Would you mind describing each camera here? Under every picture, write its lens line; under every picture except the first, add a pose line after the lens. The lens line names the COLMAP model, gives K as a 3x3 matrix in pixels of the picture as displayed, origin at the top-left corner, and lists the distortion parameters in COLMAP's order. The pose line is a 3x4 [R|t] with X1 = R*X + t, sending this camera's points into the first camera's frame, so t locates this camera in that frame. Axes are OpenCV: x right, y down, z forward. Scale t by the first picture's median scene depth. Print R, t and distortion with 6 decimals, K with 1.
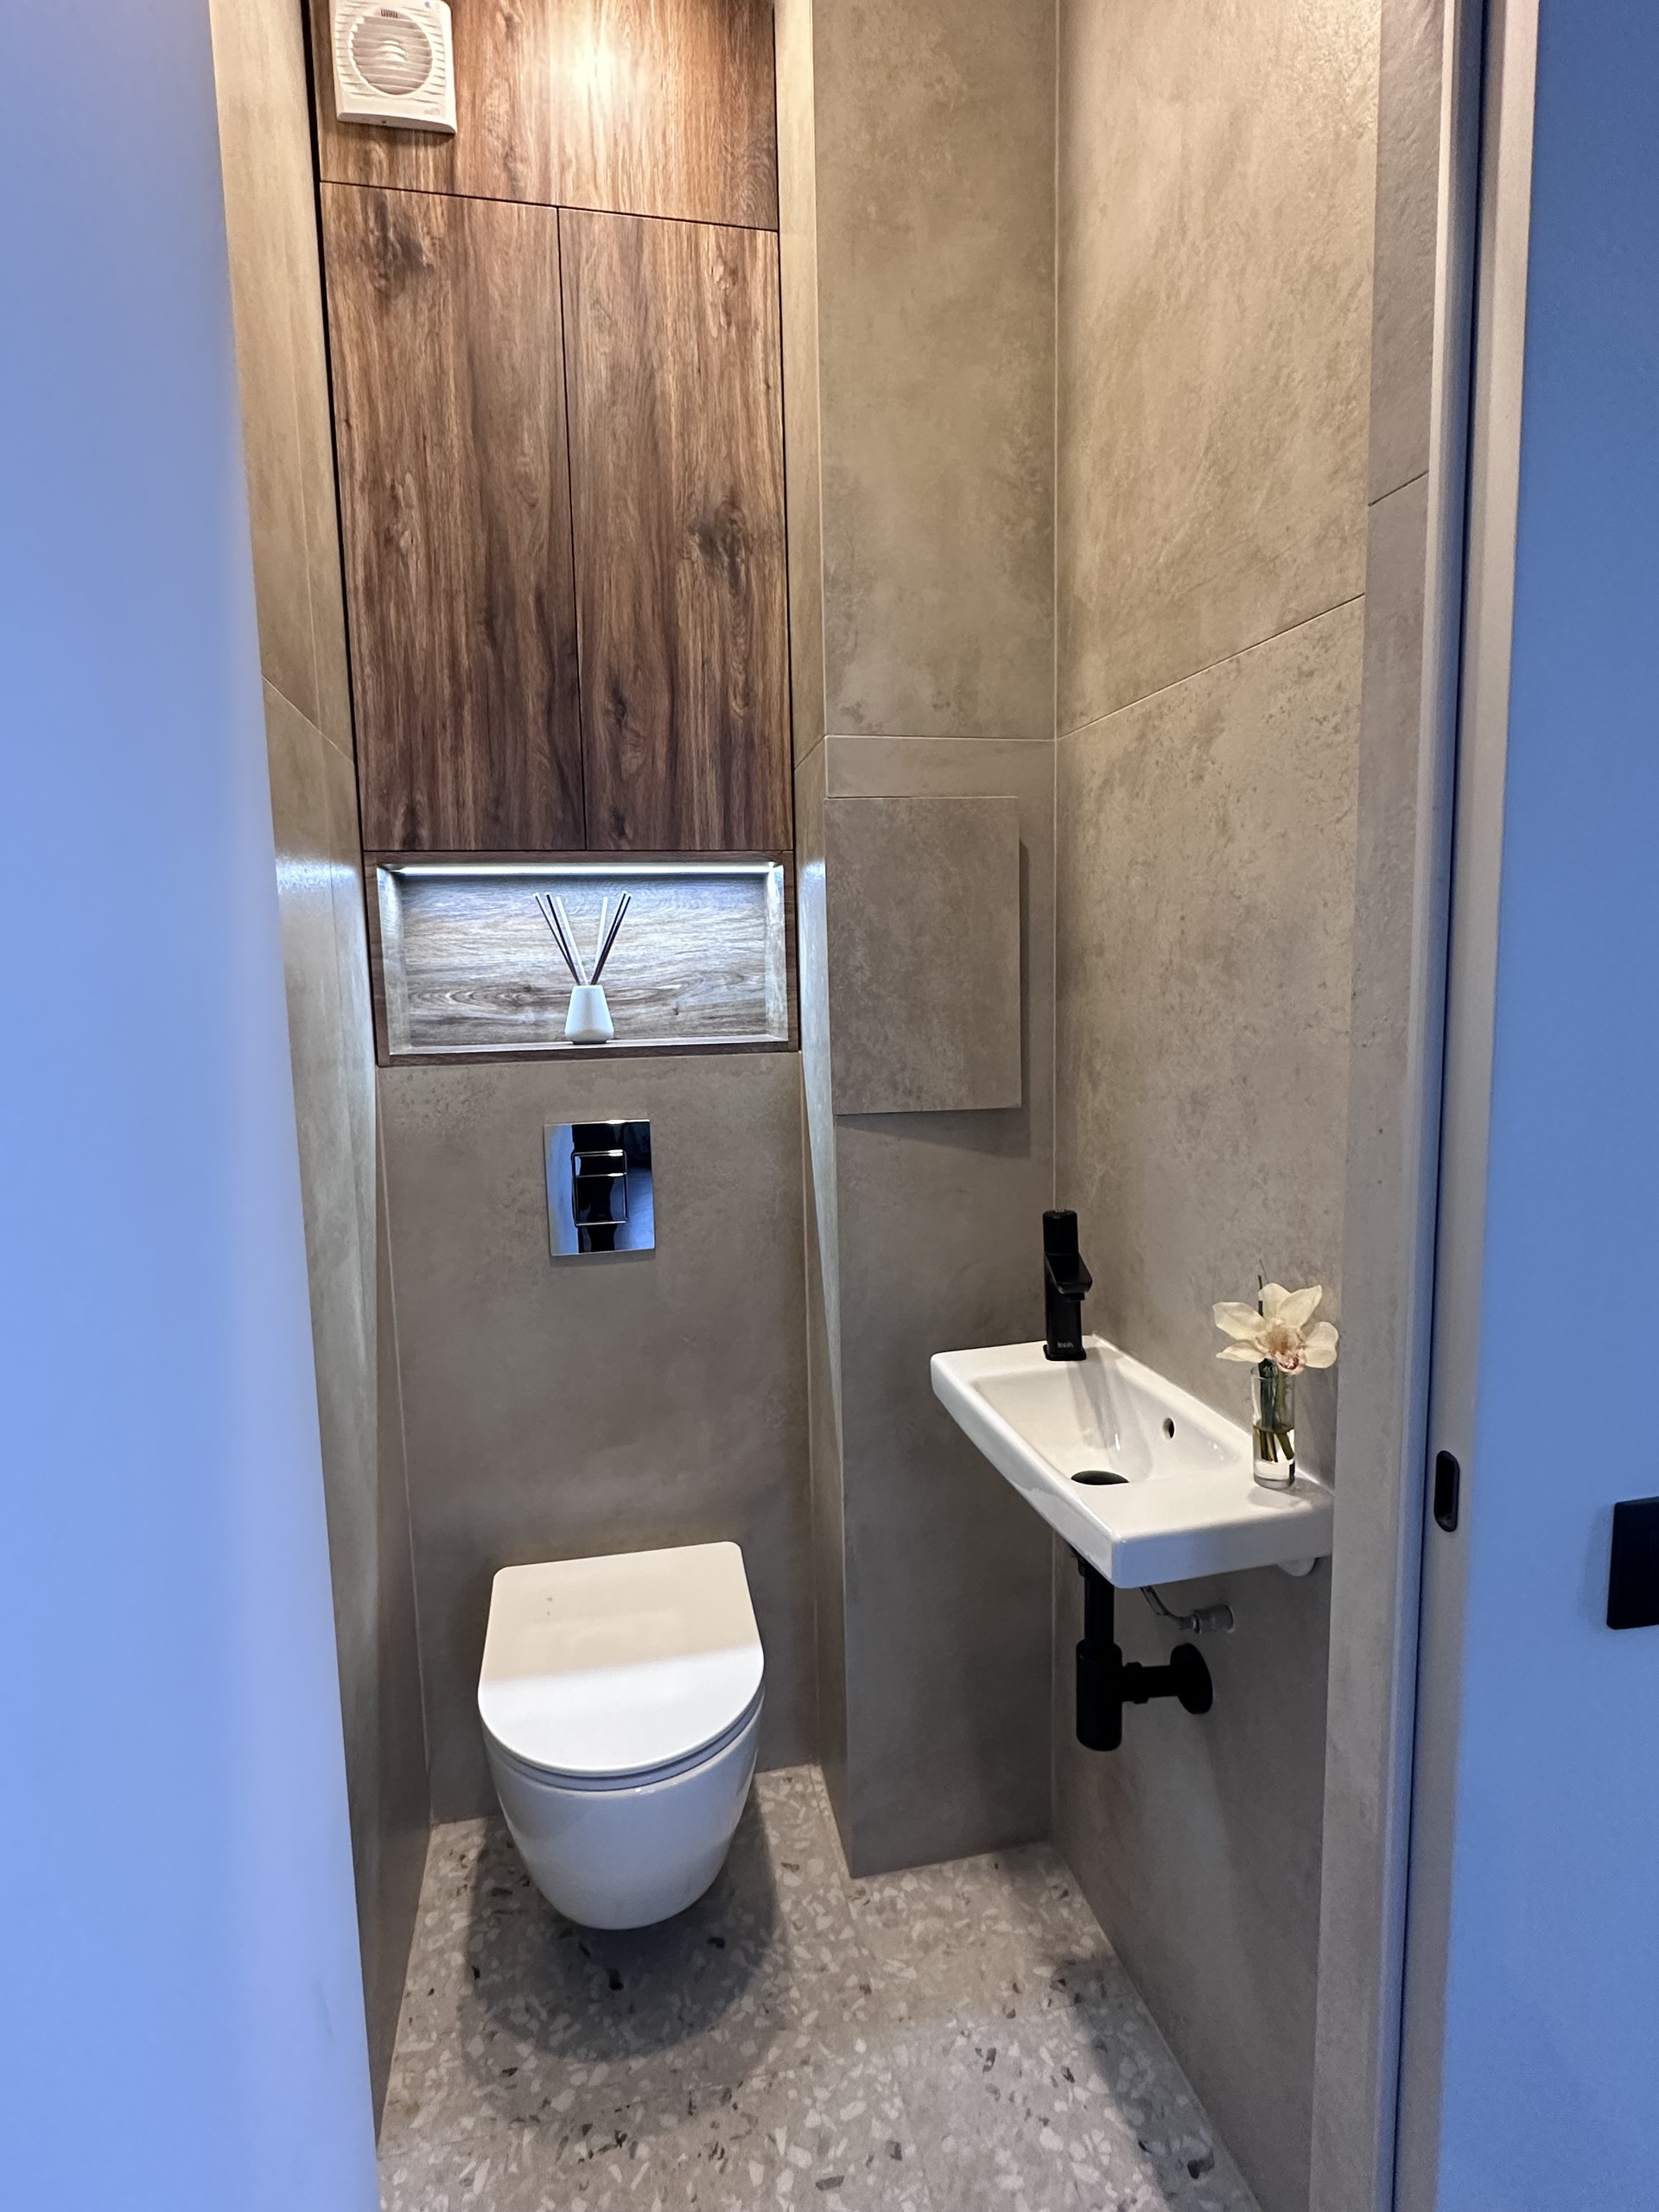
lens RADIAL K [[1141.6, 0, 829.5], [0, 1141.6, 1106.0], [0, 0, 1]] dist [-0.003155, 0.001061]
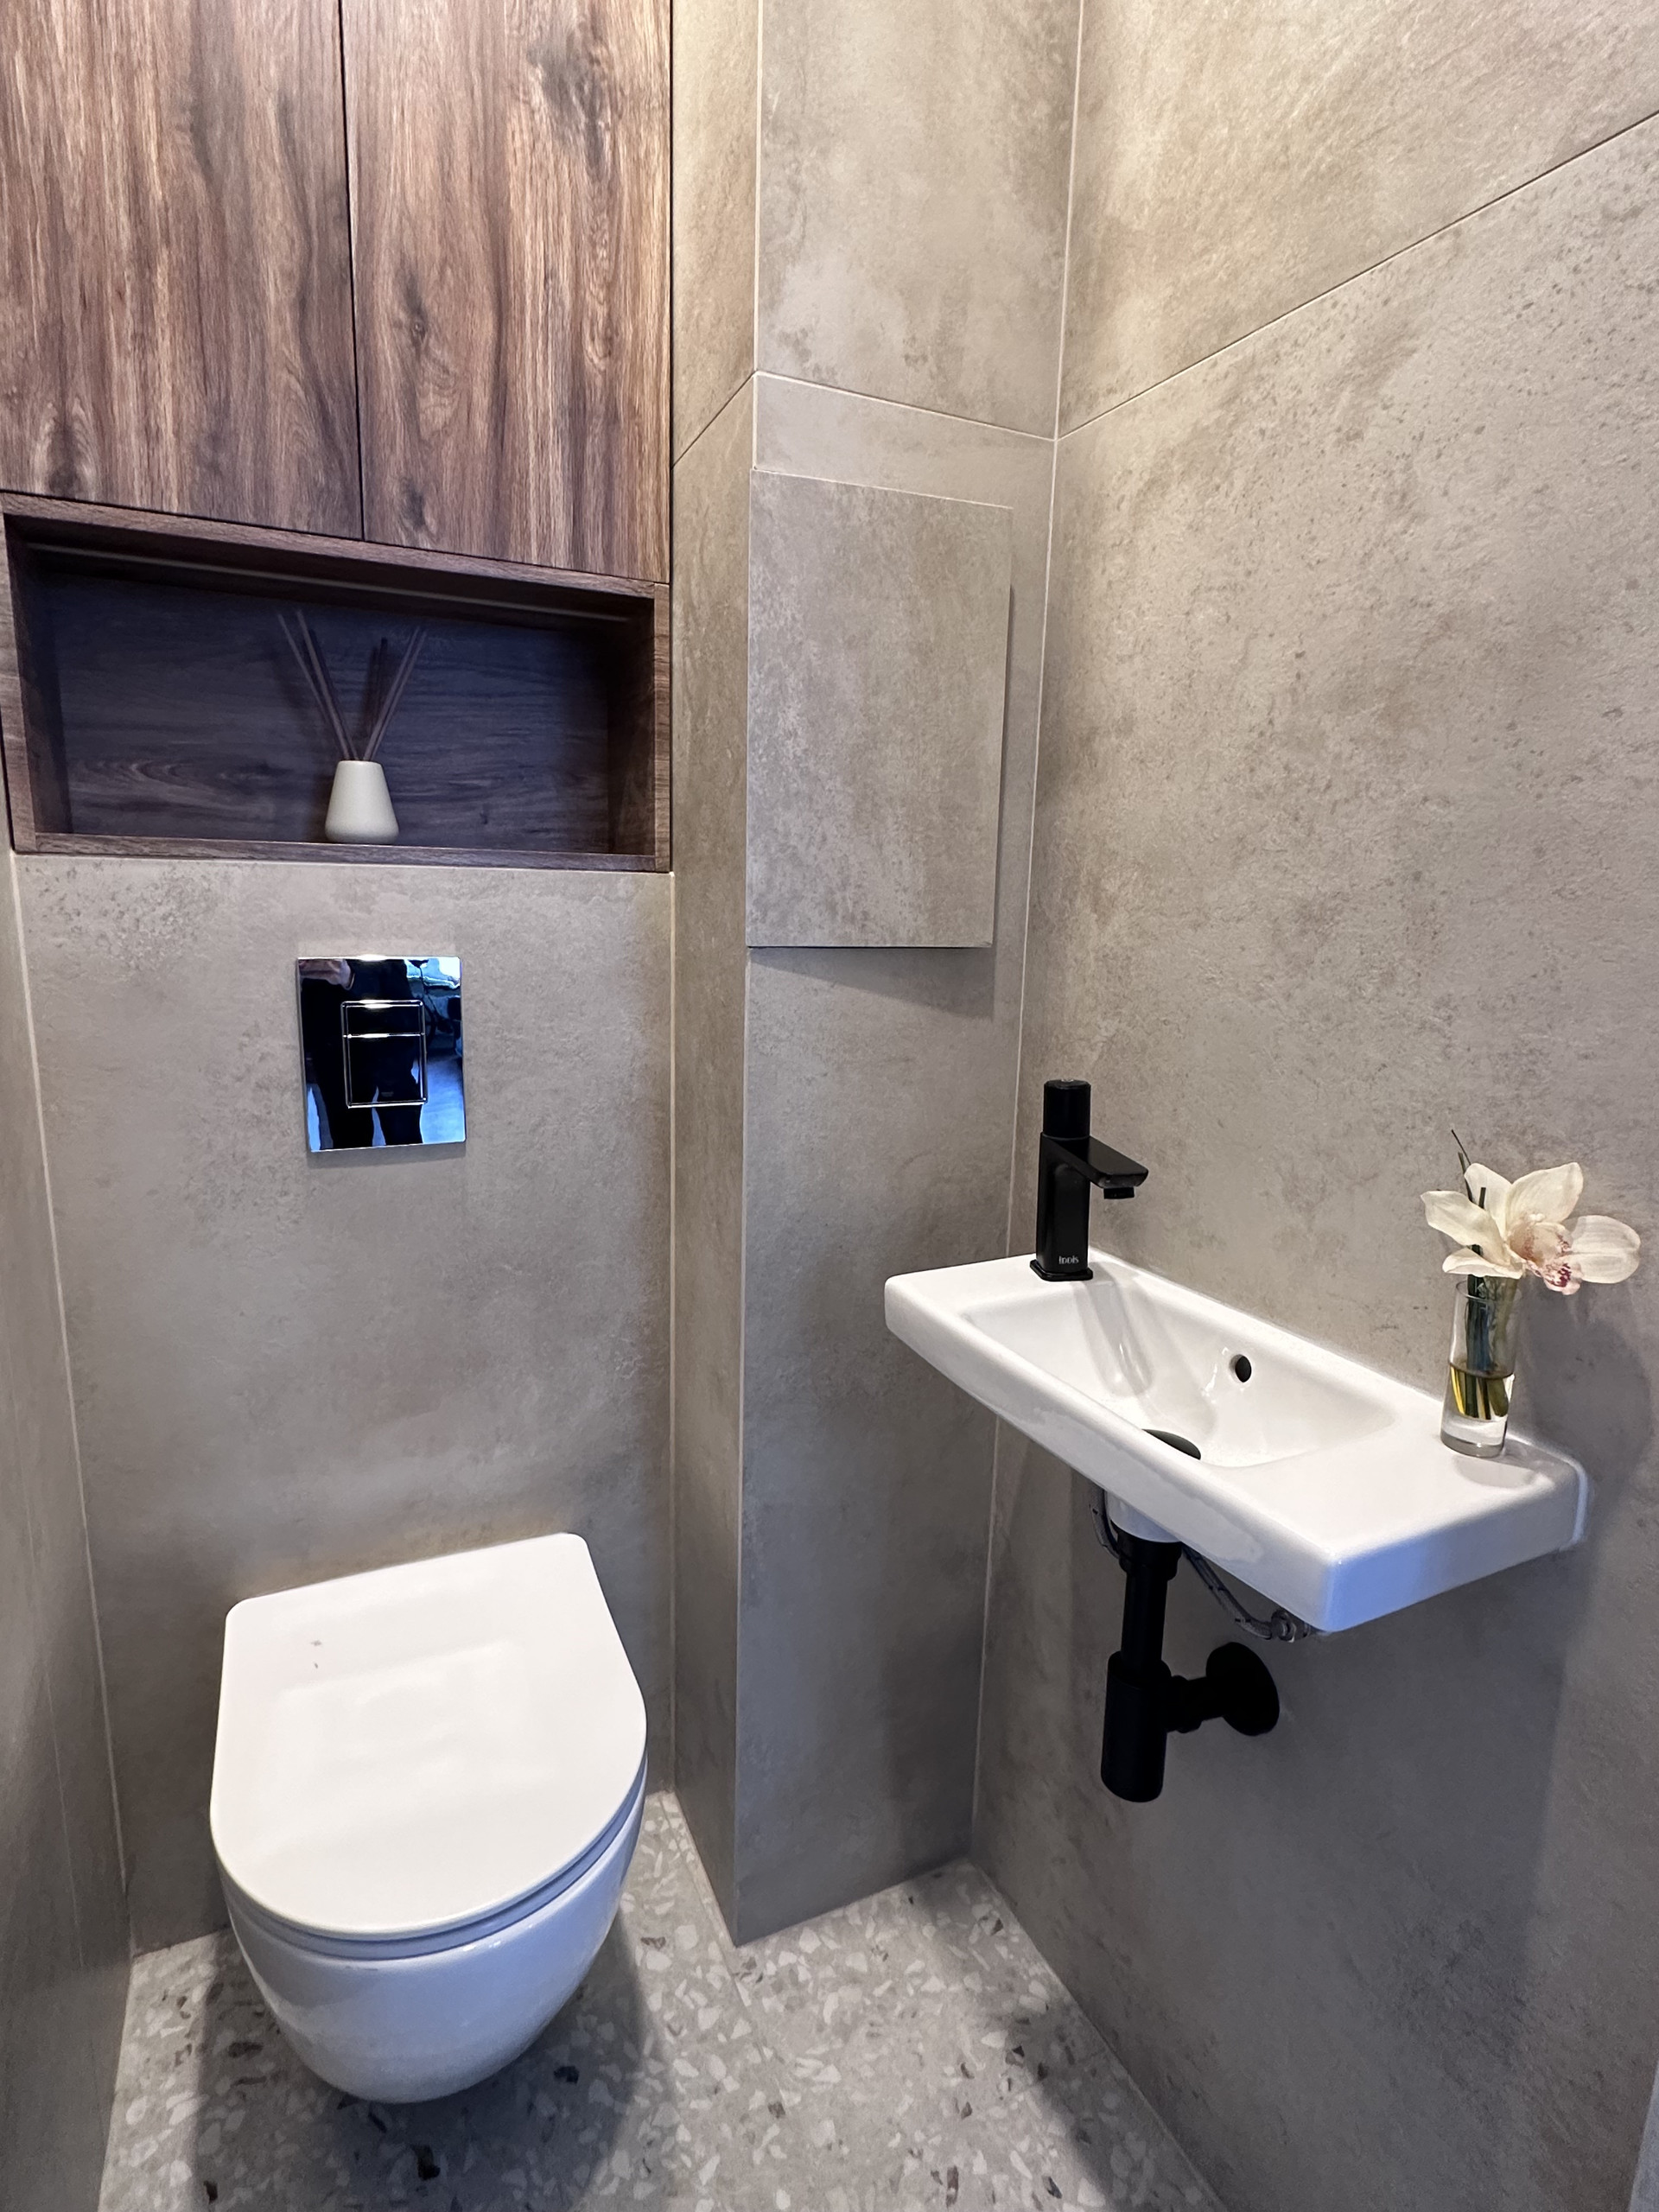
lens RADIAL K [[1141.6, 0, 829.5], [0, 1141.6, 1106.0], [0, 0, 1]] dist [-0.003155, 0.001061]
pose [[0.973853, 0.004734, 0.227128, -0.106726], [-0.020263, 0.997608, 0.066088, 0.058437], [-0.226272, -0.068962, 0.971620, 0.296339]]
